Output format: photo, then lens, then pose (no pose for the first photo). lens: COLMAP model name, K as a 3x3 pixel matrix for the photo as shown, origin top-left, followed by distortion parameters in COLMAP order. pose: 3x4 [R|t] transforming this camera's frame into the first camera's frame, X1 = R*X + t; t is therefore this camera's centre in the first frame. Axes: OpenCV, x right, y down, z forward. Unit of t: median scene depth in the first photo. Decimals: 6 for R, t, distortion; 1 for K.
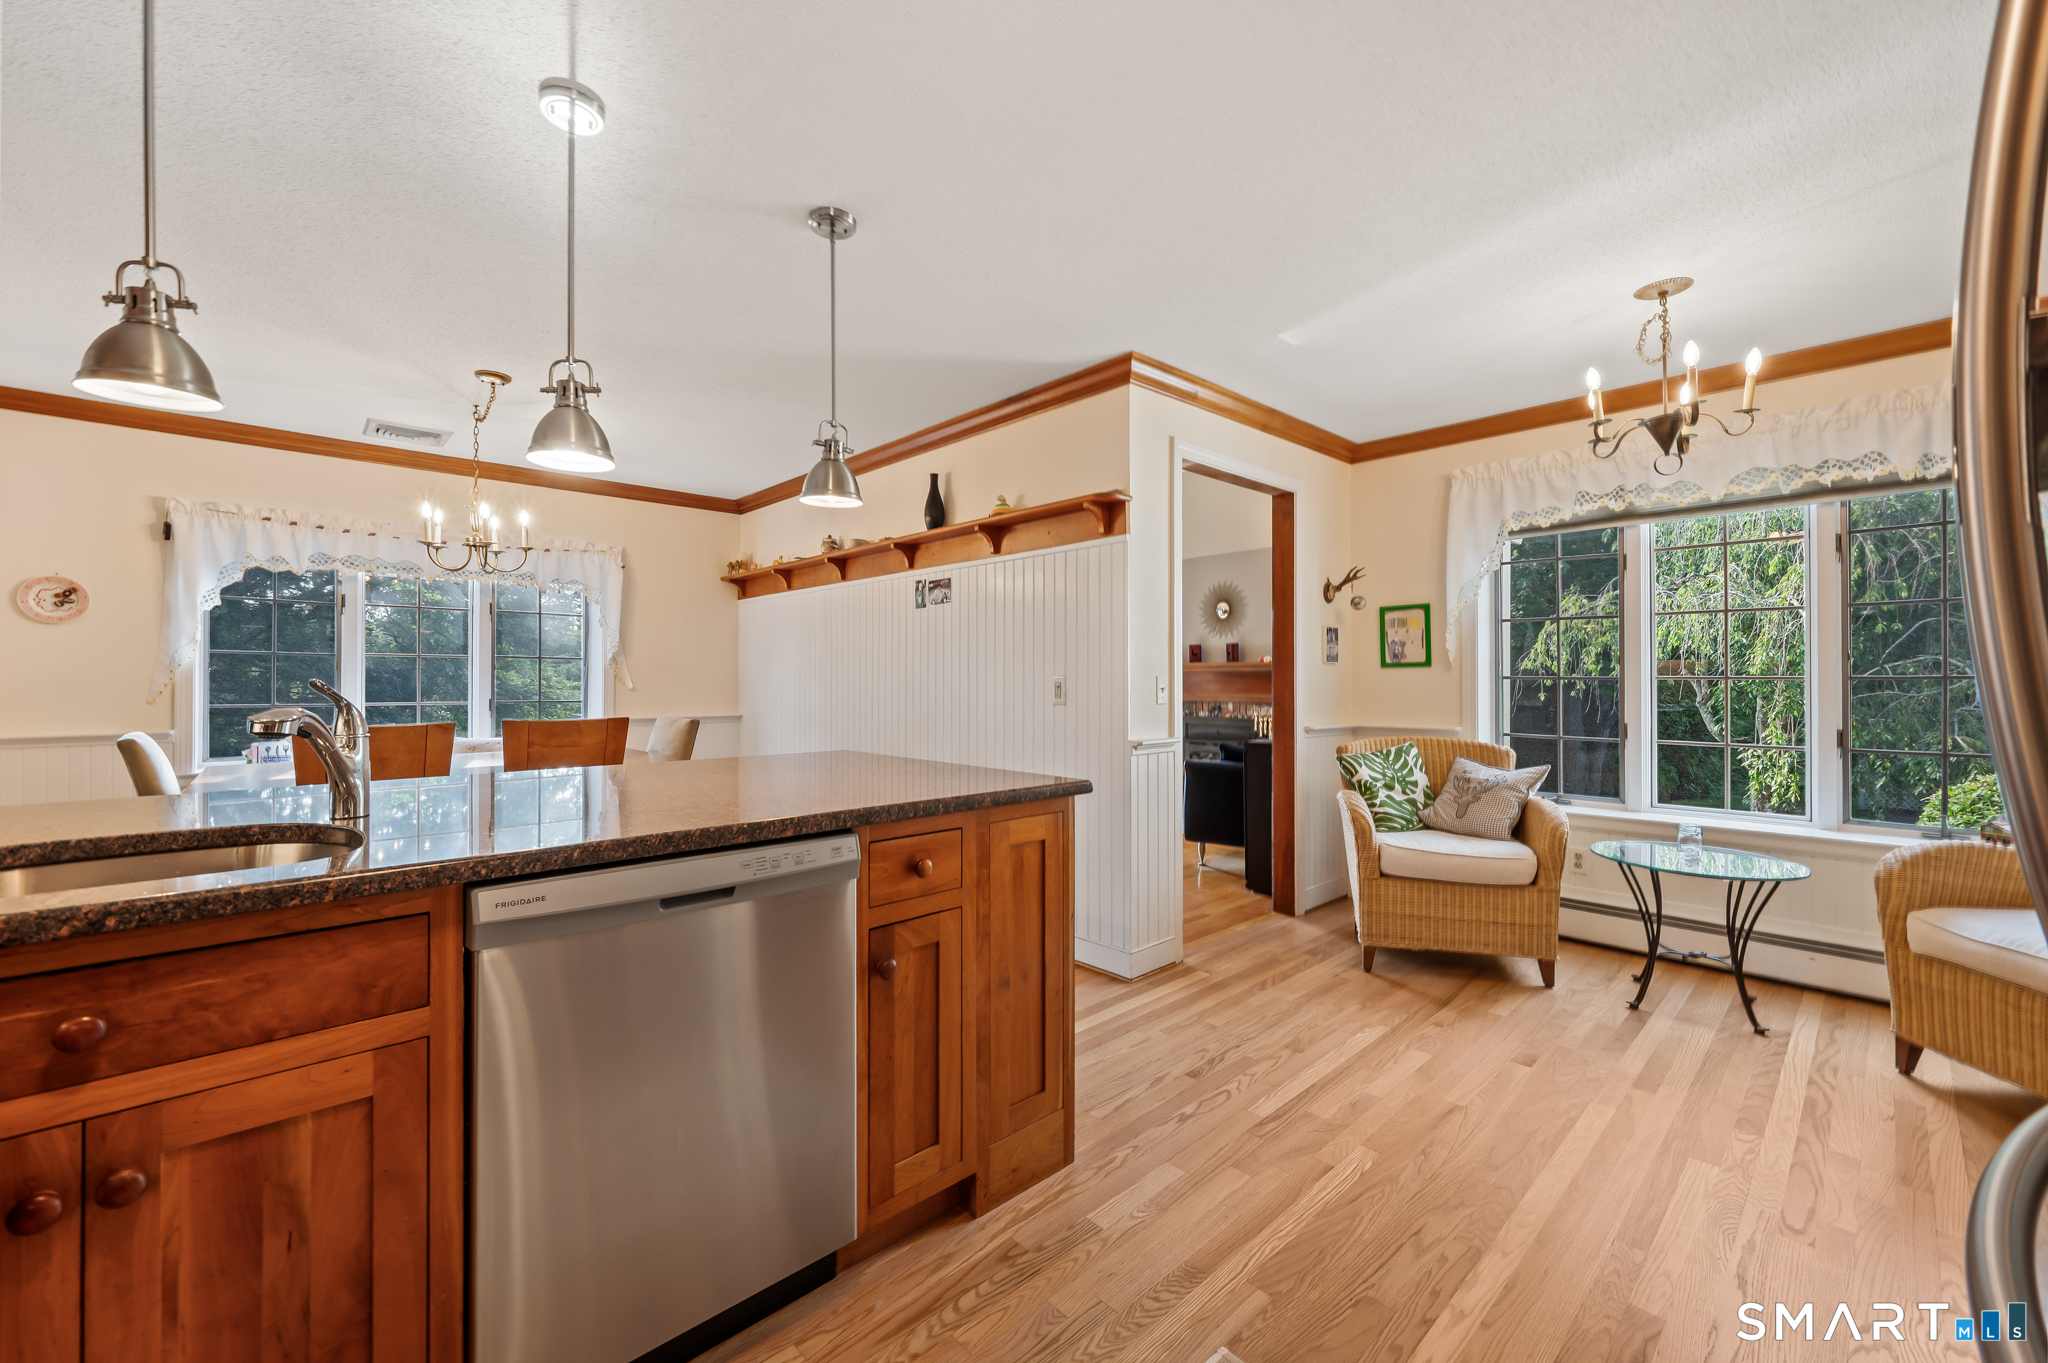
lens RADIAL K [[807.6, 0, 1023.8], [0, 807.6, 687.5], [0, 0, 1]] dist [-0.003909, 0.001537]
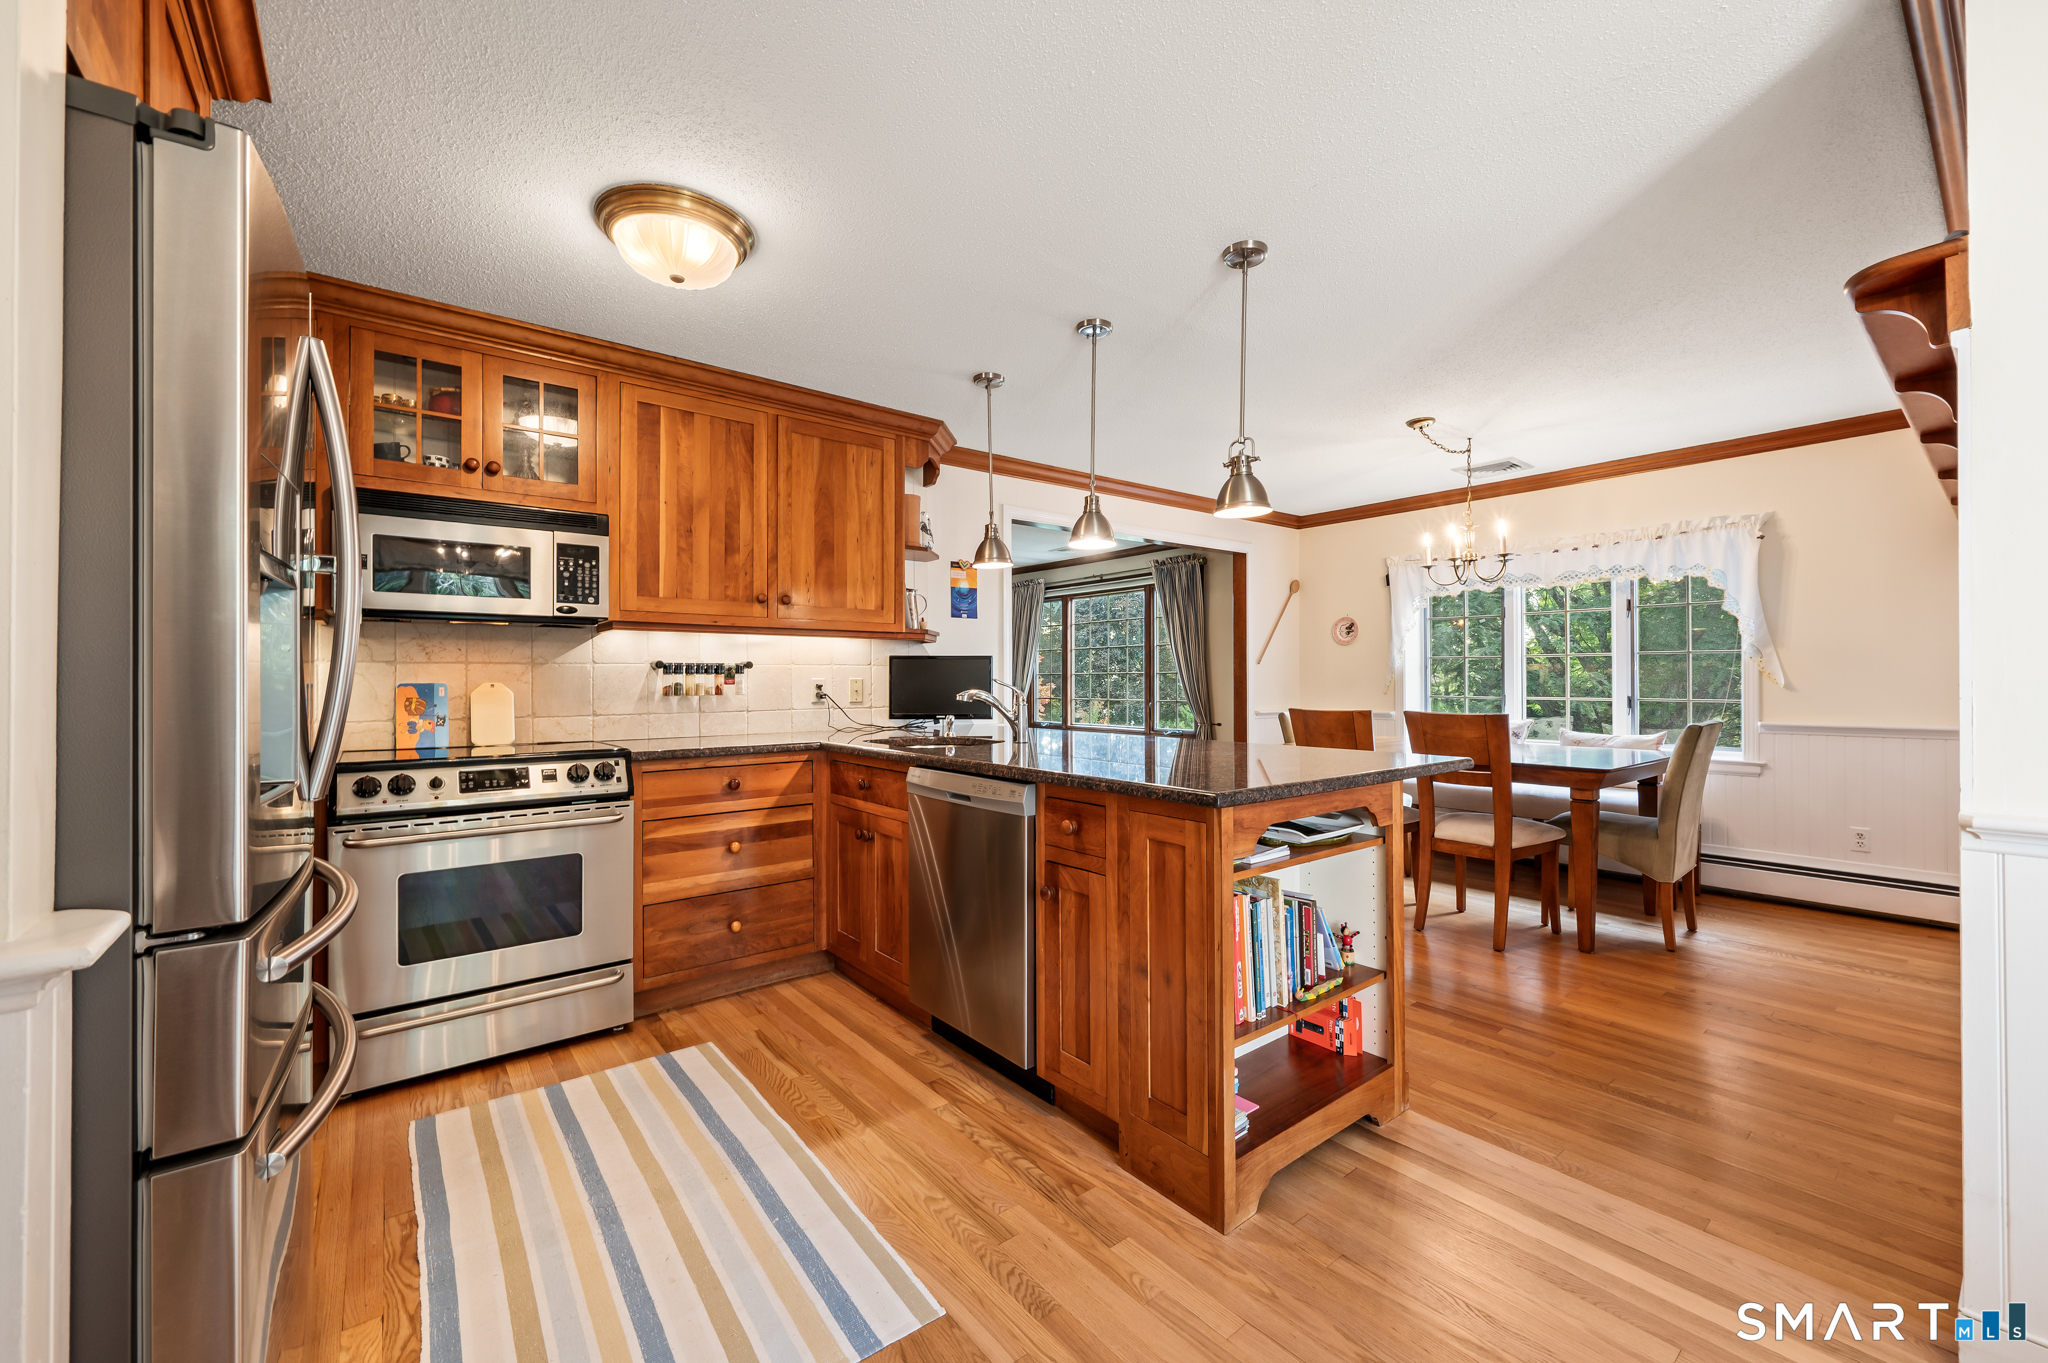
lens RADIAL K [[807.6, 0, 1039.1], [0, 807.6, 678.4], [0, 0, 1]] dist [-0.003909, 0.001537]
pose [[-0.067947, -0.002584, -0.997686, 1.062412], [-0.006519, 0.999976, -0.002146, -0.003952], [0.997668, 0.006358, -0.067962, 0.976523]]
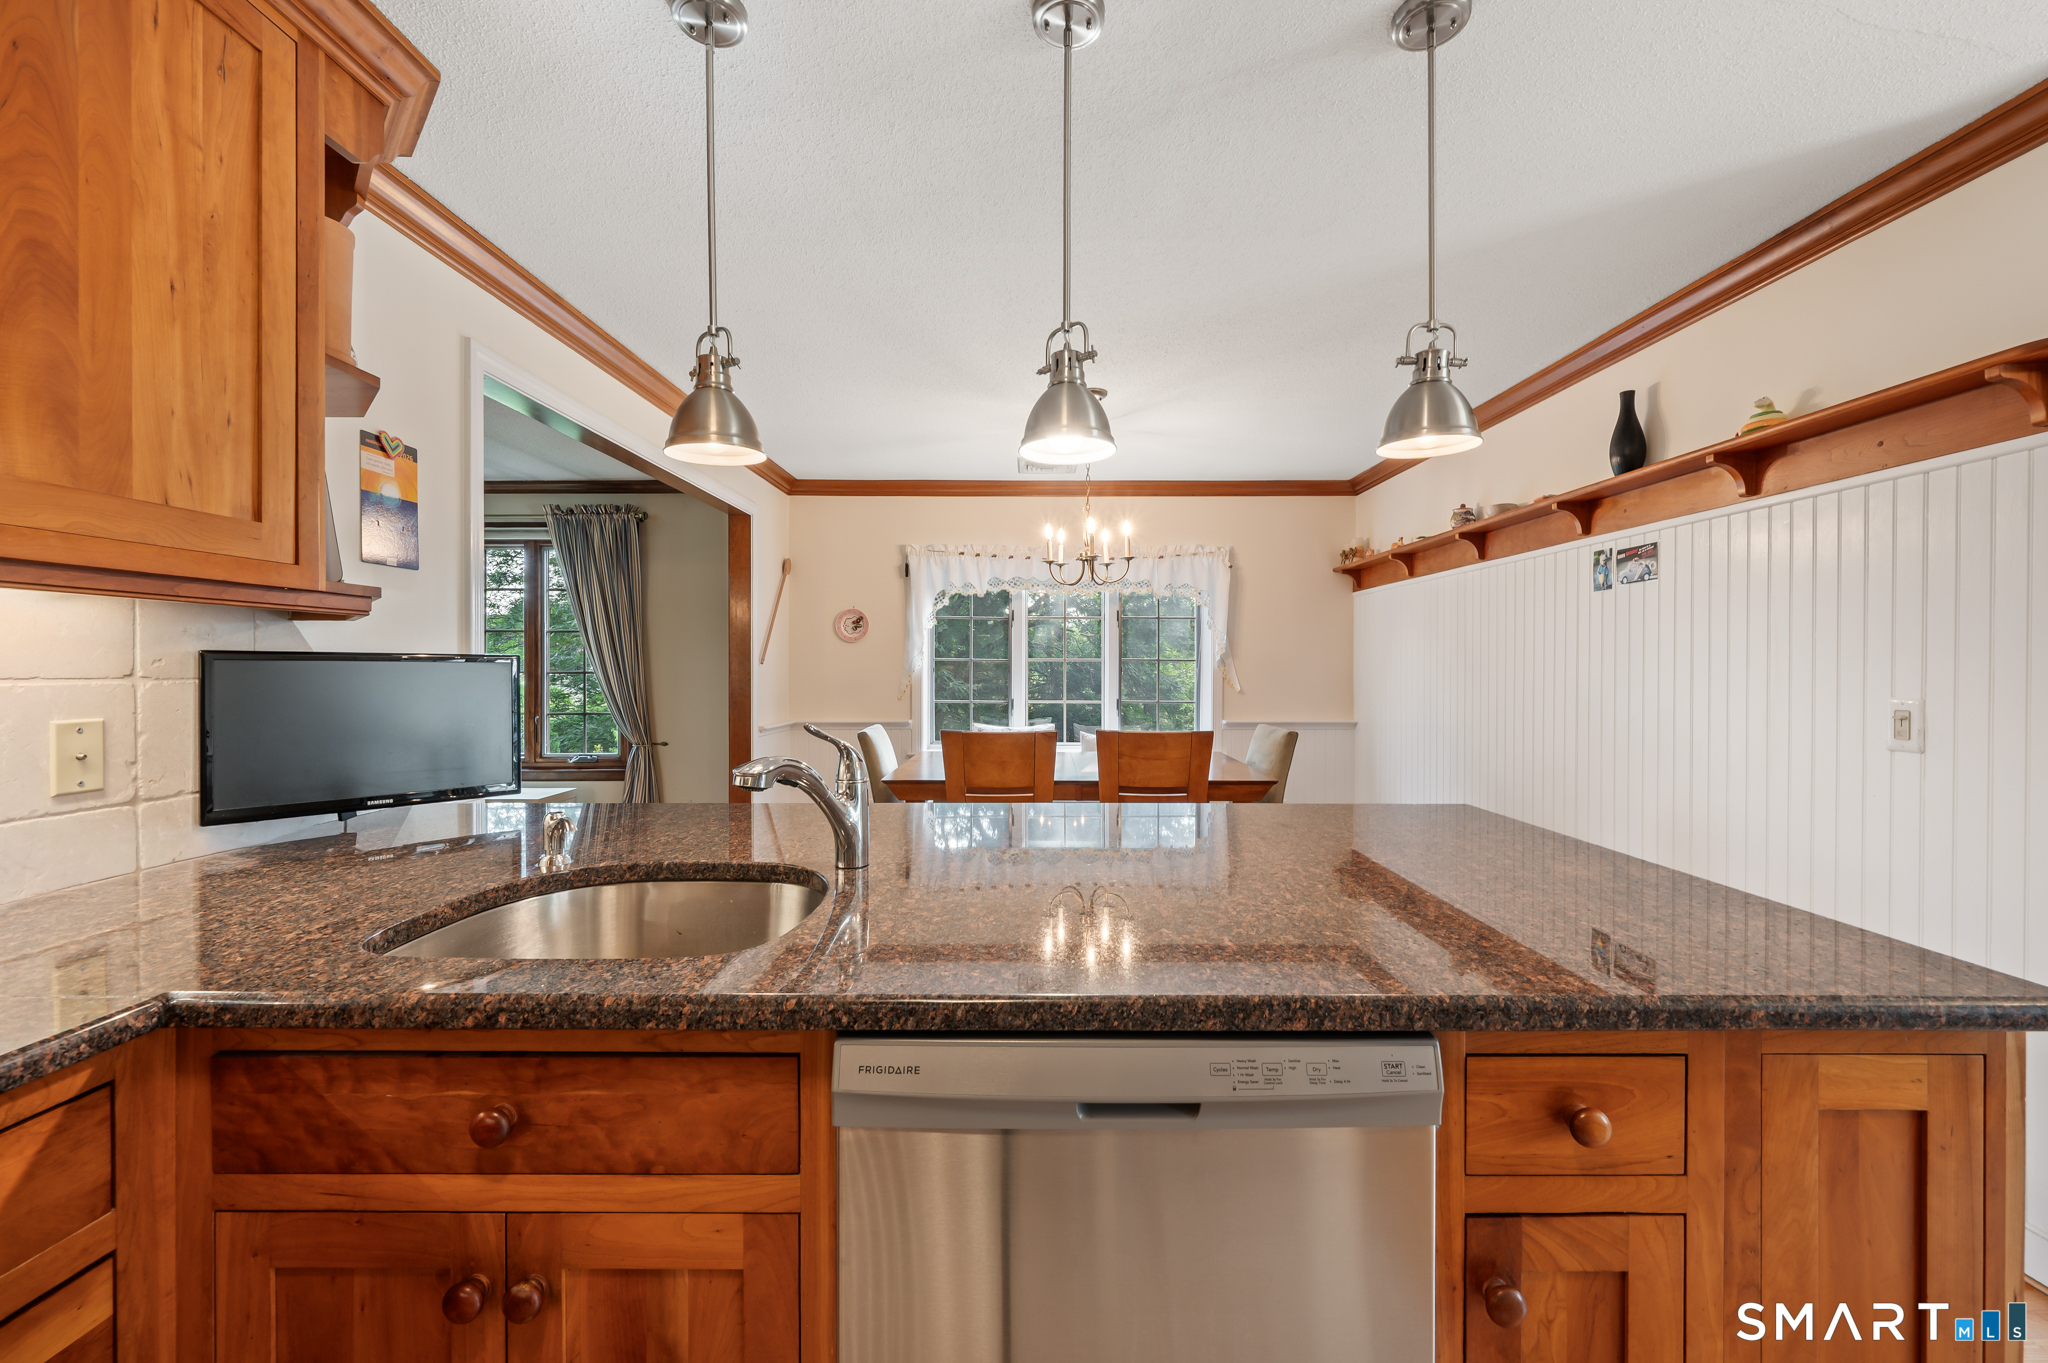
lens RADIAL K [[807.6, 0, 1022.7], [0, 807.6, 671.2], [0, 0, 1]] dist [-0.003909, 0.001537]
pose [[0.727340, 0.002622, -0.686273, -0.034691], [-0.007467, 0.999964, -0.004094, -0.052829], [0.686237, 0.008102, 0.727333, 0.364574]]
